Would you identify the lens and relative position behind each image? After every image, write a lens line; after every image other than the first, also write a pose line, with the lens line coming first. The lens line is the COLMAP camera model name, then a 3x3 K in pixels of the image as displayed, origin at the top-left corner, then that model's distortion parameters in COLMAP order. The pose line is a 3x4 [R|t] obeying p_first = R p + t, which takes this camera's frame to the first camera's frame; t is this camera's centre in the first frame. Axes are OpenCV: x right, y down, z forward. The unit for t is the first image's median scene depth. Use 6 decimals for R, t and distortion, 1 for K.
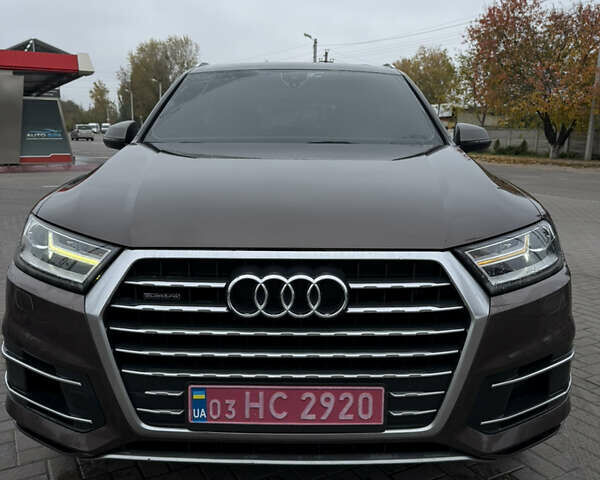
lens RADIAL K [[562.9, 0, 300.0], [0, 562.9, 240.0], [0, 0, 1]] dist [0.145754, -0.295173]
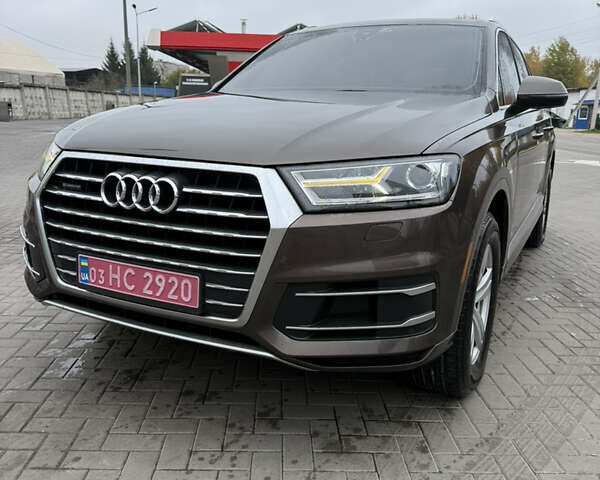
lens RADIAL K [[560.4, 0, 300.0], [0, 560.4, 240.0], [0, 0, 1]] dist [0.152673, -0.290435]
pose [[0.888238, 0.118163, -0.443927, 0.836074], [-0.105468, 0.992994, 0.053285, 0.096518], [0.447113, -0.000510, 0.894477, 0.044154]]
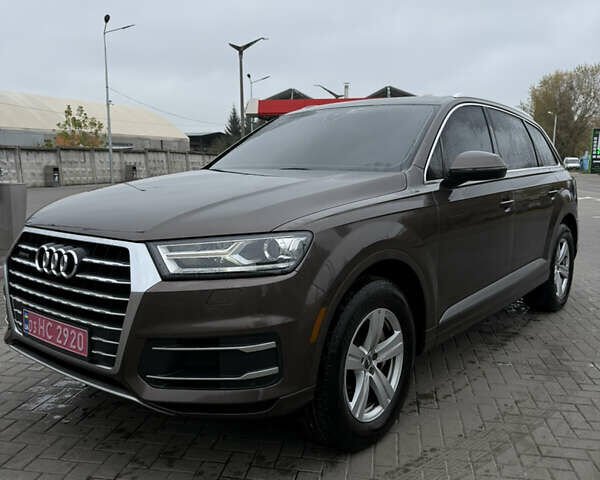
lens RADIAL K [[562.9, 0, 300.0], [0, 562.9, 240.0], [0, 0, 1]] dist [0.145754, -0.295173]
pose [[0.778607, 0.079746, -0.622424, 1.442704], [-0.116065, 0.993079, -0.017954, -0.007719], [0.616684, 0.086221, 0.782475, 0.169629]]
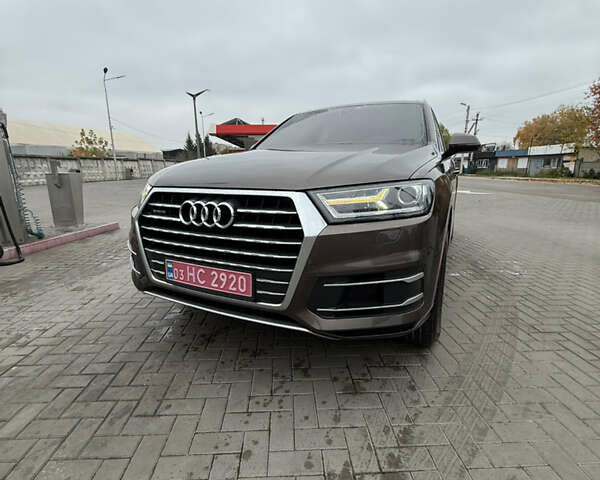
lens RADIAL K [[318.7, 0, 300.0], [0, 318.7, 240.0], [0, 0, 1]] dist [0.001054, -0.001245]
pose [[0.894929, 0.085861, -0.437870, 0.651238], [-0.071823, 0.996235, 0.048557, 0.107362], [0.440391, -0.012006, 0.897726, 0.246908]]
